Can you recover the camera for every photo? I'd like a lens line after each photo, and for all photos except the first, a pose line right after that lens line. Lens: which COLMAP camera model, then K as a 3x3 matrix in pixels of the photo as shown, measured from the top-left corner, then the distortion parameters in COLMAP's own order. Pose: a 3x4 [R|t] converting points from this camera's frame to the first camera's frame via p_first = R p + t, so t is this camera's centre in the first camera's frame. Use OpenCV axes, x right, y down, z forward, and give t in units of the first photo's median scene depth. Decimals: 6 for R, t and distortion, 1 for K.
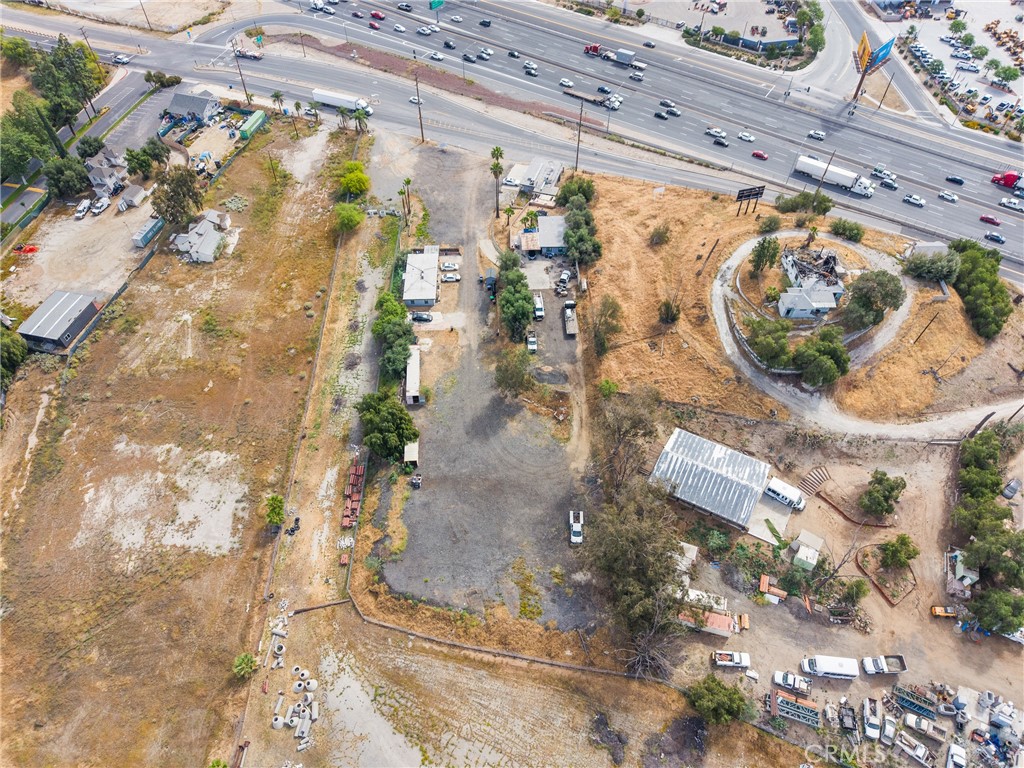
lens RADIAL K [[687.0, 0, 512.0], [0, 687.0, 379.0], [0, 0, 1]] dist [0.013286, -0.009831]
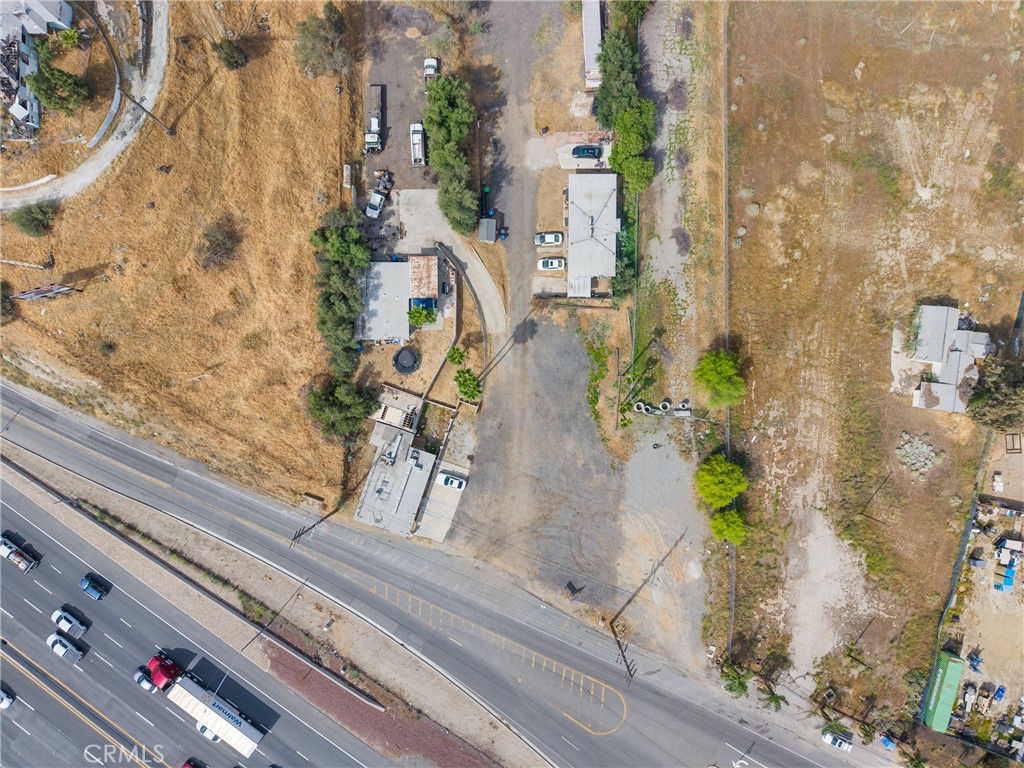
lens RADIAL K [[687.0, 0, 512.0], [0, 687.0, 379.0], [0, 0, 1]] dist [0.013286, -0.009831]
pose [[-0.999573, -0.026292, 0.012711, -0.079354], [0.028277, -0.762610, 0.646240, -0.819189], [-0.007298, 0.646324, 0.763028, 0.693549]]
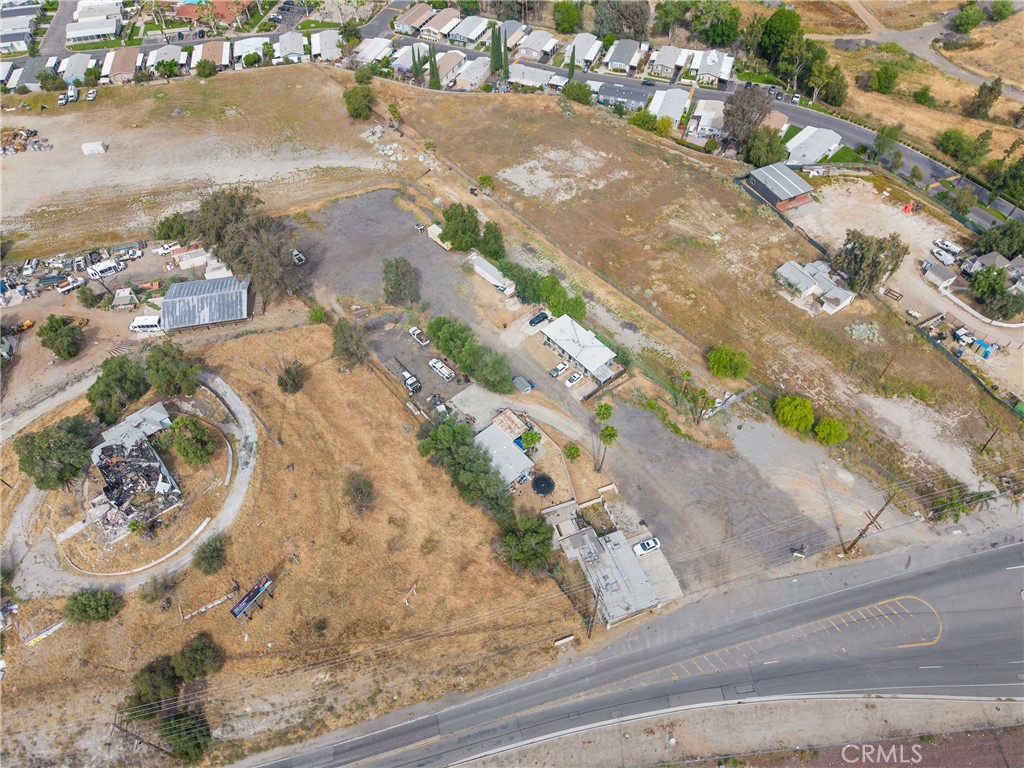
lens RADIAL K [[687.0, 0, 512.0], [0, 687.0, 379.0], [0, 0, 1]] dist [0.013286, -0.009831]
pose [[-0.779677, 0.496446, -0.381634, 0.356483], [-0.470592, -0.062485, 0.880136, -1.064994], [0.413094, 0.865816, 0.282342, 0.884612]]
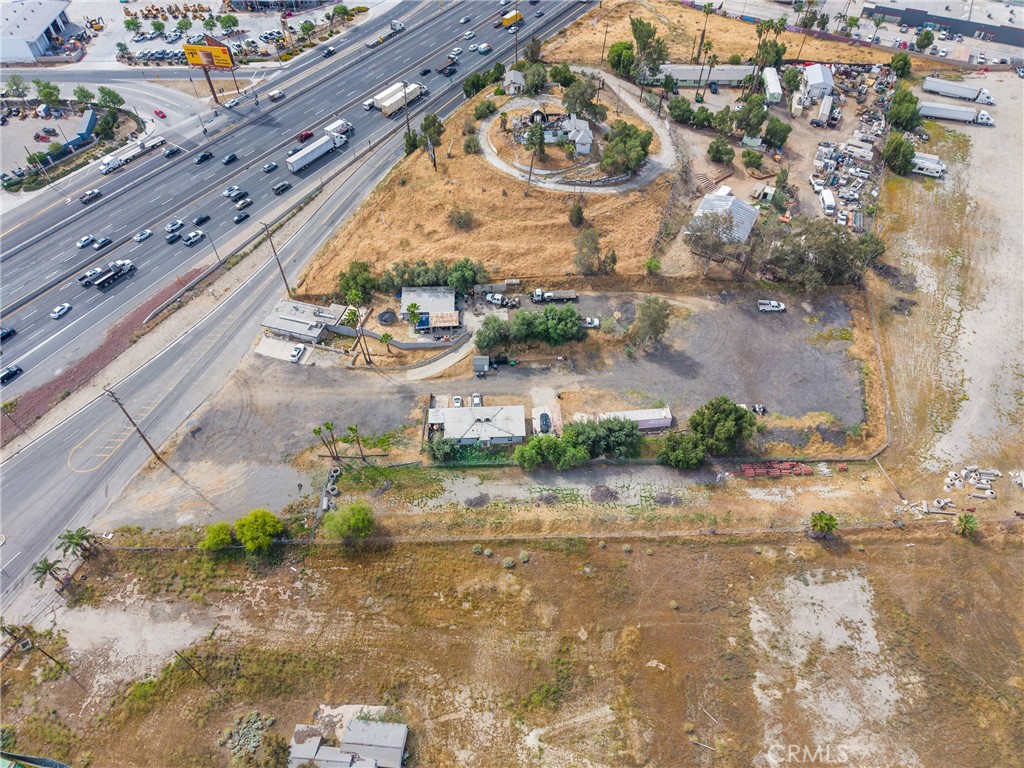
lens RADIAL K [[687.0, 0, 512.0], [0, 687.0, 379.0], [0, 0, 1]] dist [0.013286, -0.009831]
pose [[-0.011324, -0.765678, 0.643124, -0.737729], [0.773125, 0.401186, 0.491250, -0.651495], [-0.634152, 0.502778, 0.587422, 0.546795]]
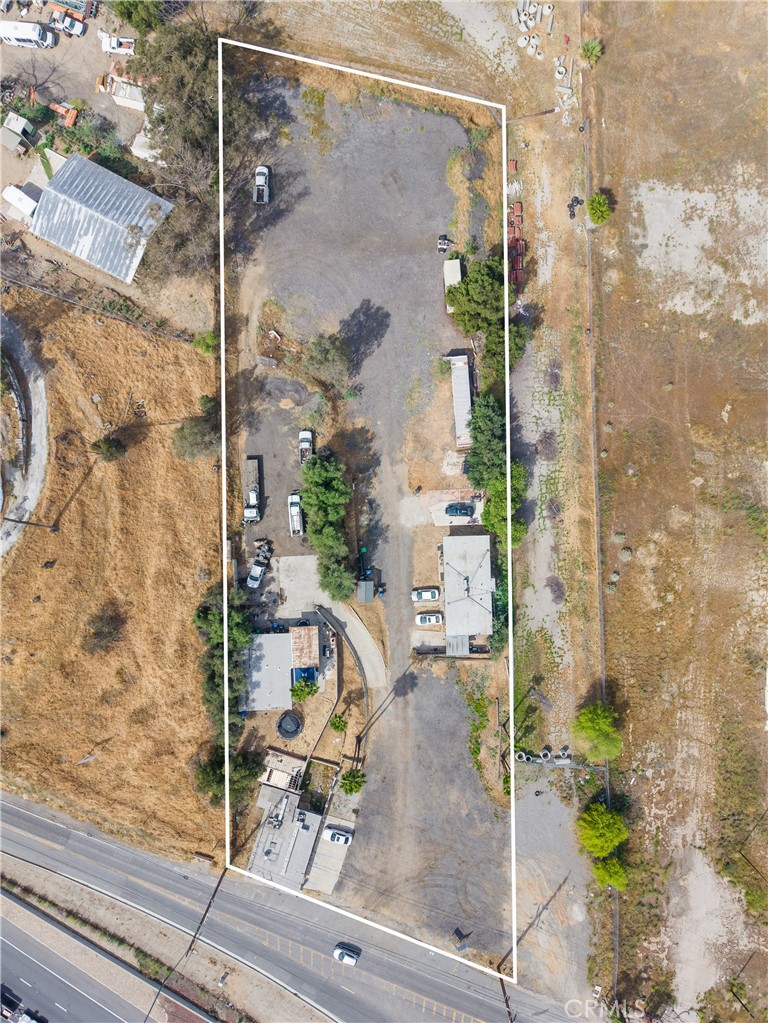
lens RADIAL K [[686.3, 0, 384.0], [0, 686.3, 511.5], [0, 0, 1]] dist [0.013286, -0.009831]
pose [[-0.999887, 0.005694, 0.013899, -0.069804], [0.004441, -0.771907, 0.635720, -0.617792], [0.014349, 0.635710, 0.771795, 0.505234]]
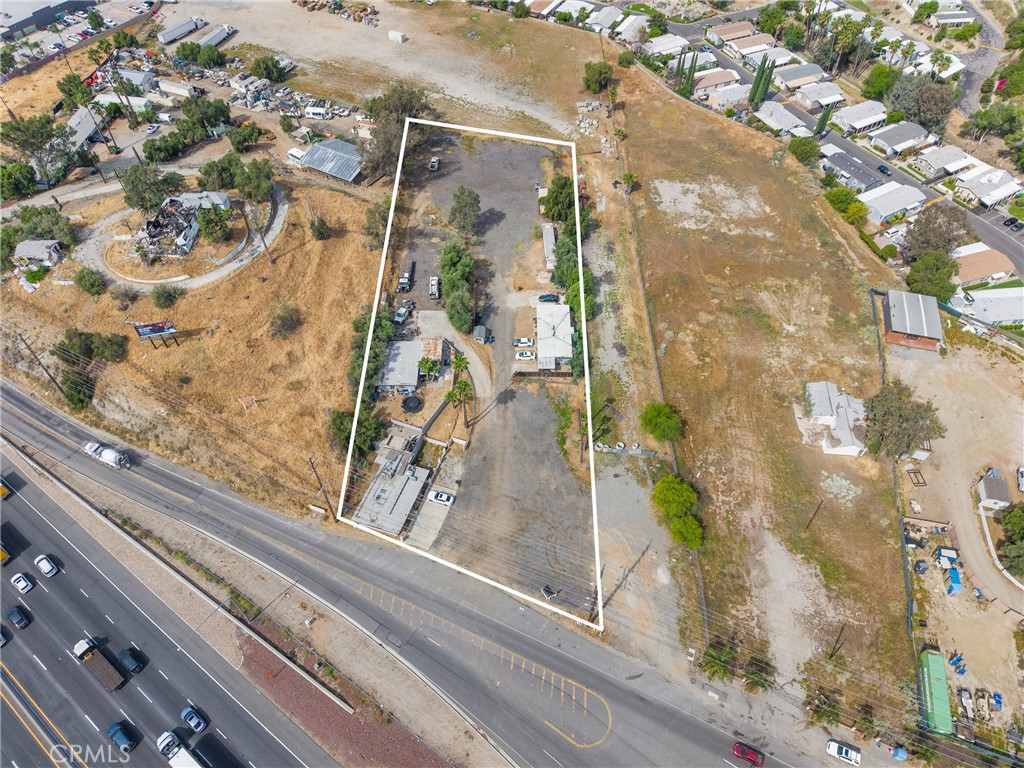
lens RADIAL K [[687.0, 0, 512.0], [0, 687.0, 379.0], [0, 0, 1]] dist [0.013286, -0.009831]
pose [[-0.999637, -0.022053, 0.015486, -0.107510], [0.019267, -0.183172, 0.982892, -1.266208], [-0.018839, 0.982834, 0.183530, 1.054606]]
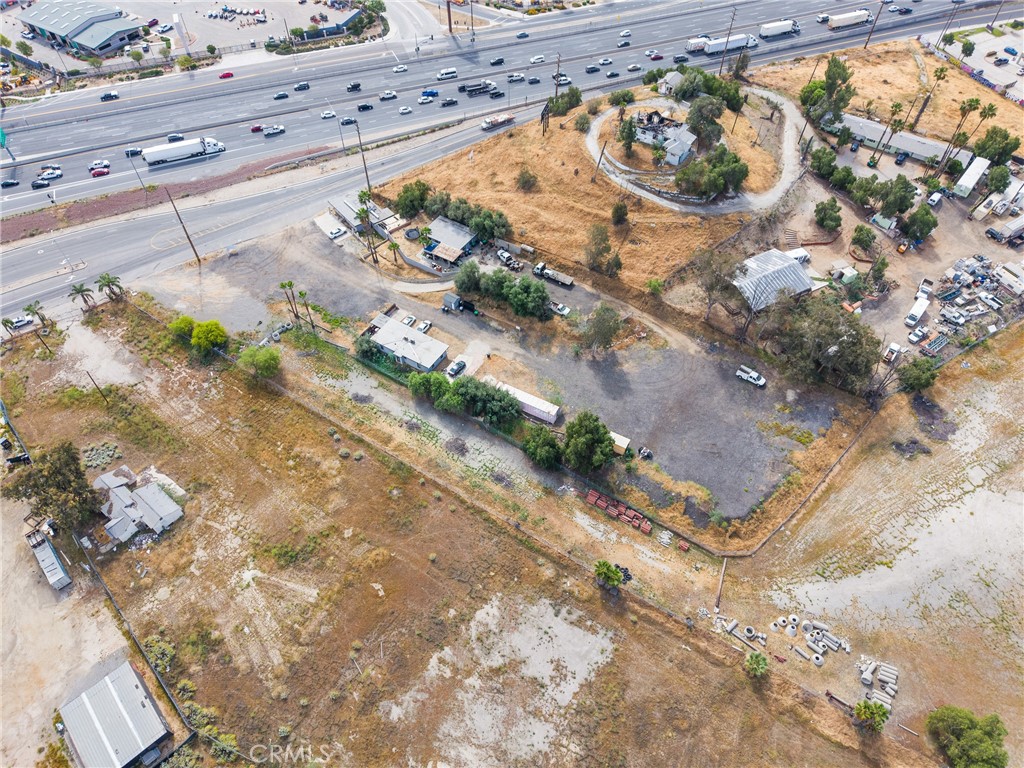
lens RADIAL K [[687.0, 0, 512.0], [0, 687.0, 379.0], [0, 0, 1]] dist [0.013286, -0.009831]
pose [[0.554894, -0.640012, 0.531486, -0.675966], [0.641646, 0.735887, 0.216244, -0.264147], [-0.529513, 0.221033, 0.819000, 0.221267]]
